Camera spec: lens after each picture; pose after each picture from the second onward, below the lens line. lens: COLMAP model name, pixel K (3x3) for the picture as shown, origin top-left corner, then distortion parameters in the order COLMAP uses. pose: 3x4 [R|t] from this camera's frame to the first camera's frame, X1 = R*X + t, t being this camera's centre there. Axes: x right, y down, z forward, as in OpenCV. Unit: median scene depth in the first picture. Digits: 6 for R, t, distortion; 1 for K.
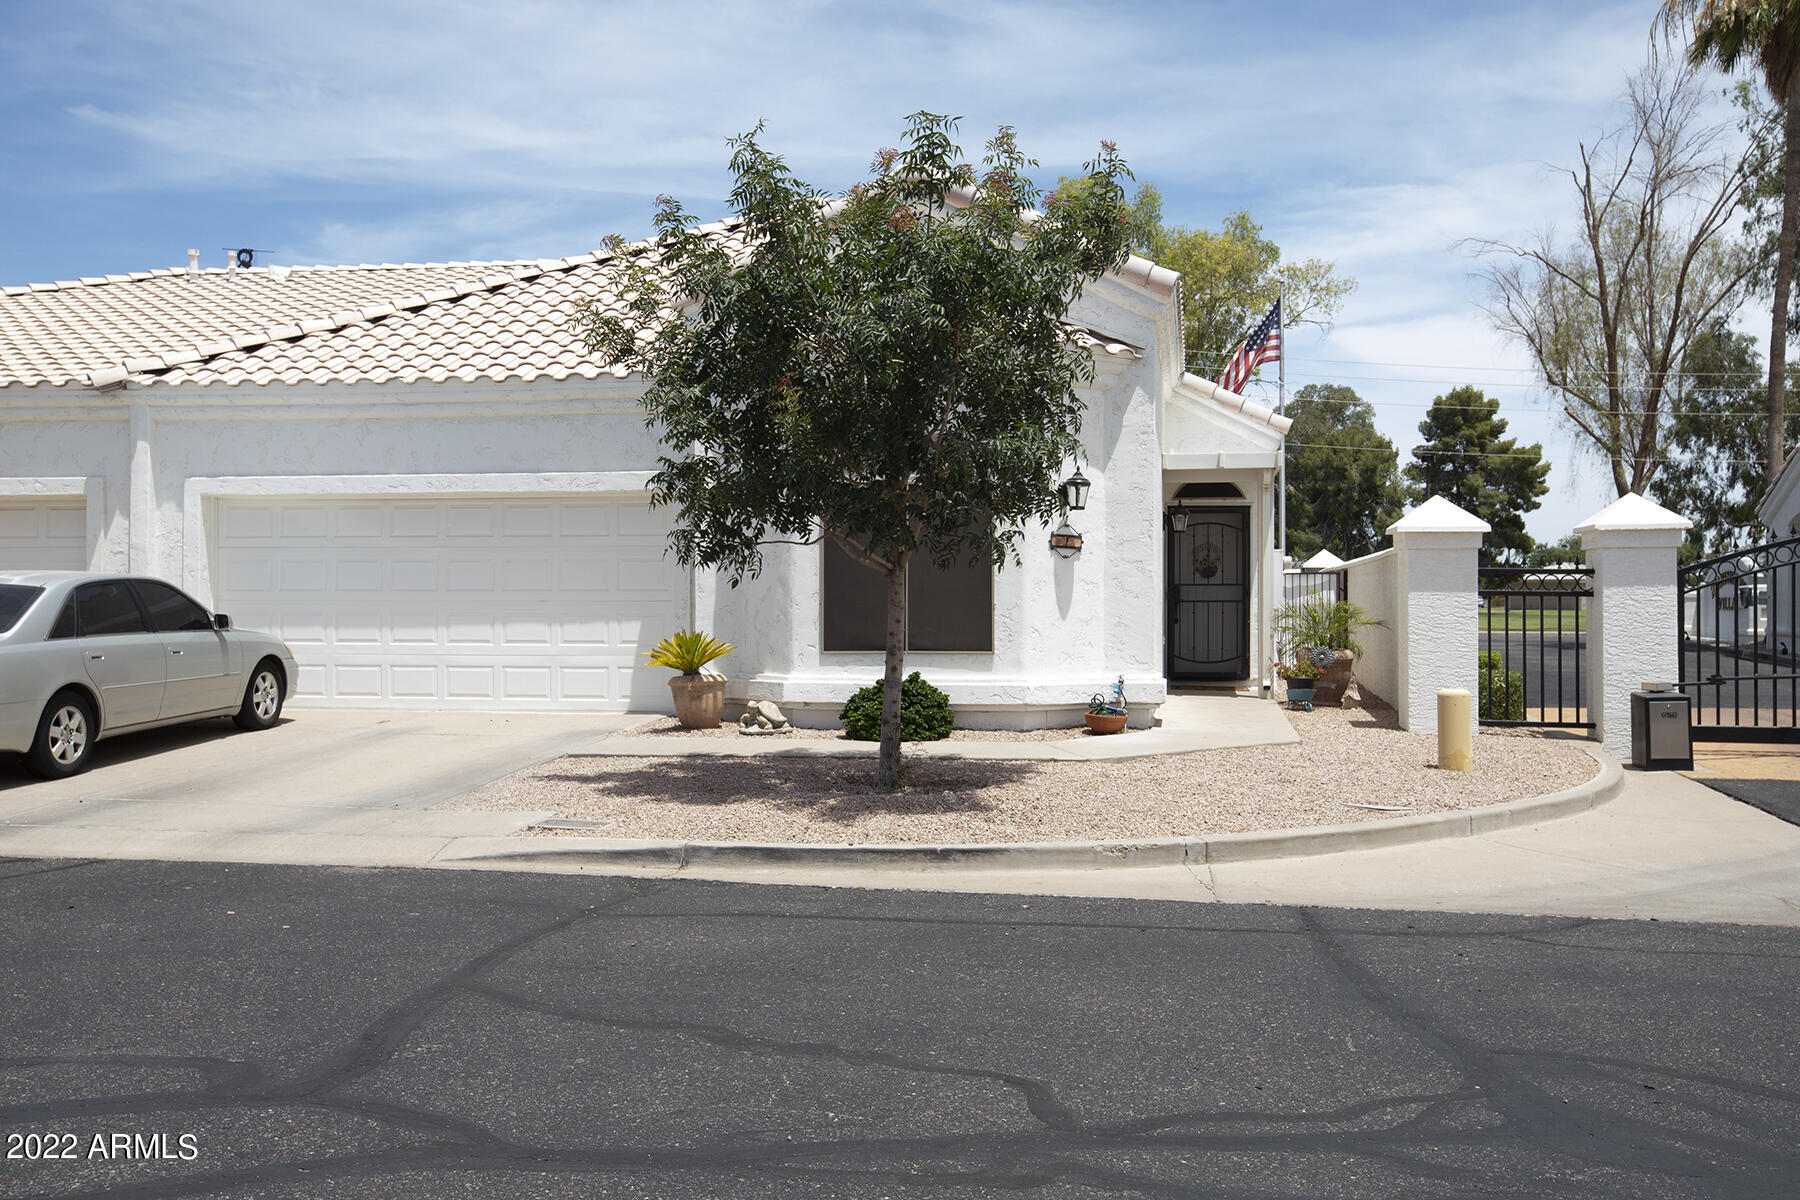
lens RADIAL K [[1681.6, 0, 900.0], [0, 1681.6, 600.0], [0, 0, 1]] dist [0.016258, 0.024846]
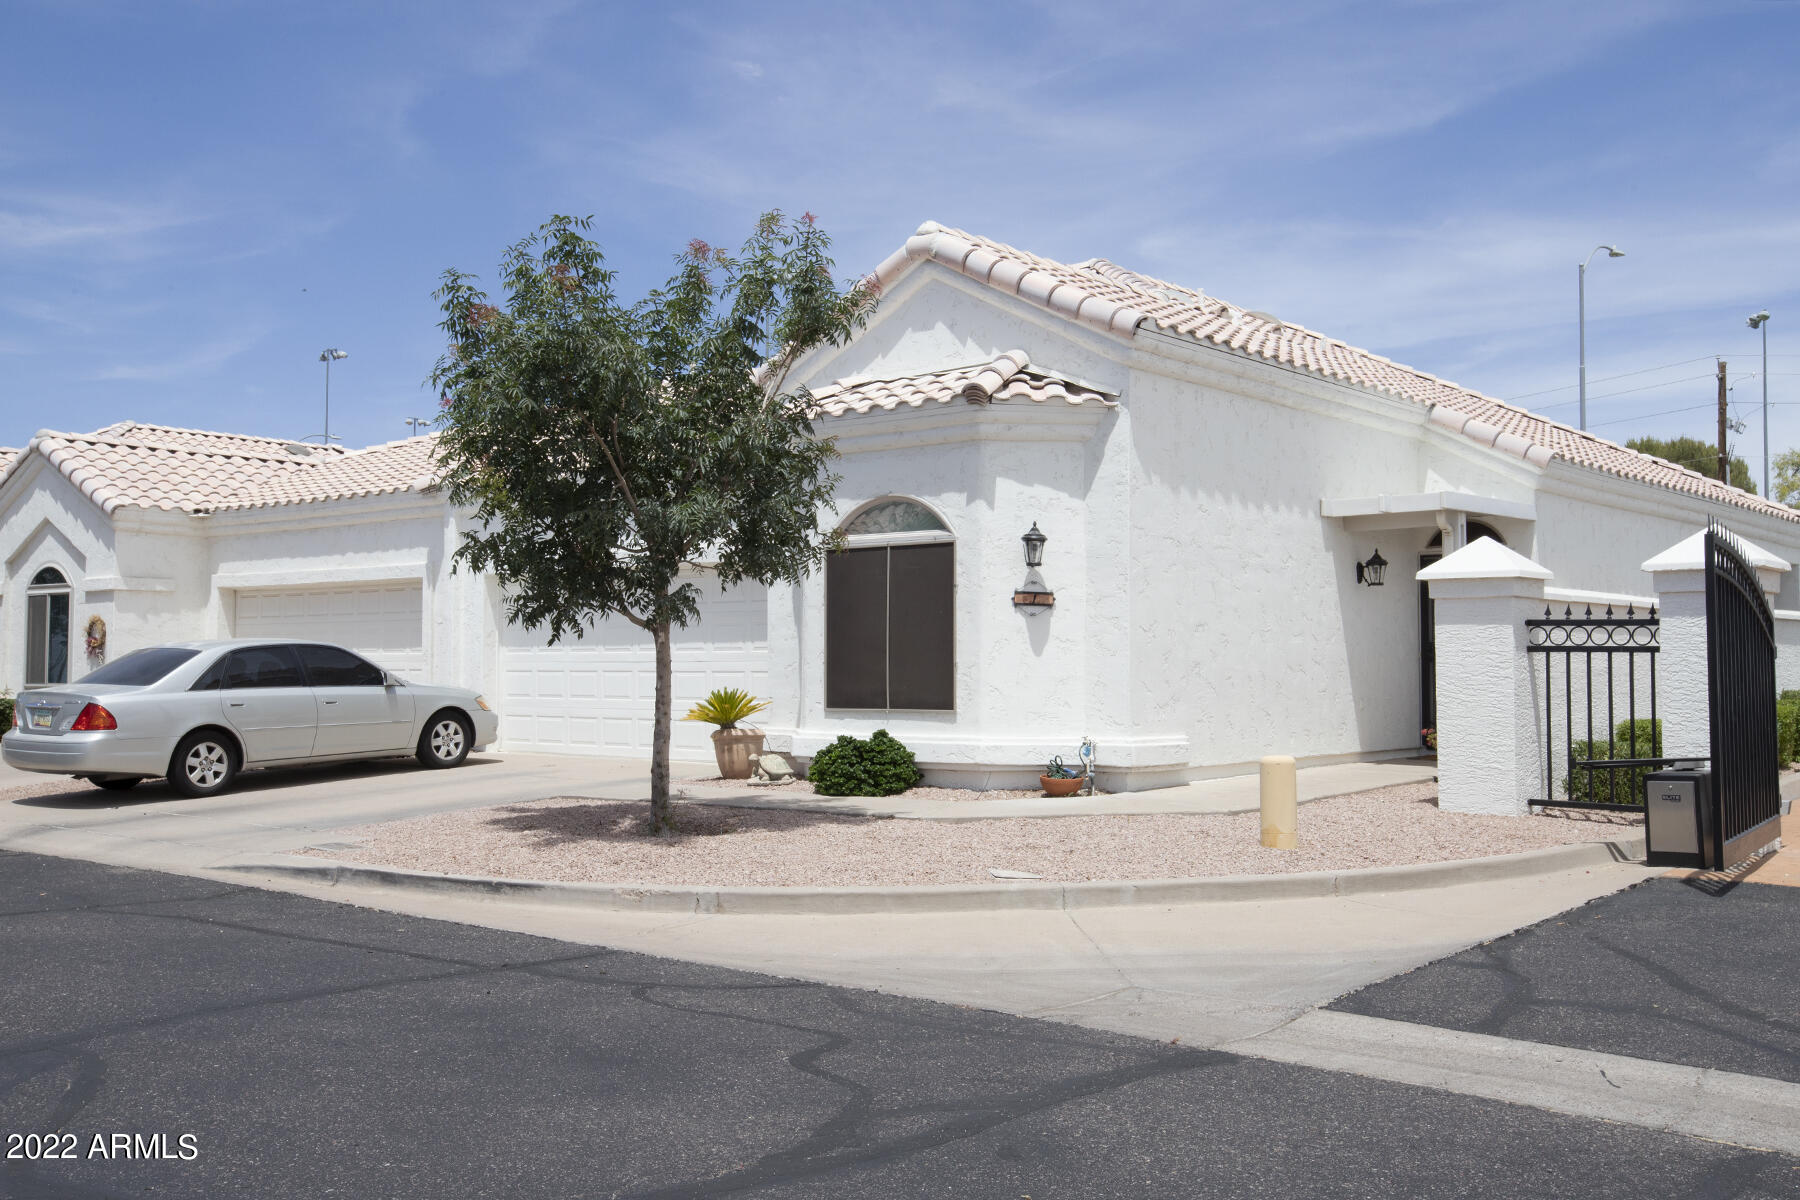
lens RADIAL K [[1708.2, 0, 900.0], [0, 1708.2, 600.0], [0, 0, 1]] dist [-0.006810, 0.140867]
pose [[0.868172, -0.020944, -0.495821, 0.521891], [0.001483, 0.999214, -0.039611, 0.005291], [0.496261, 0.033654, 0.867521, 0.098915]]
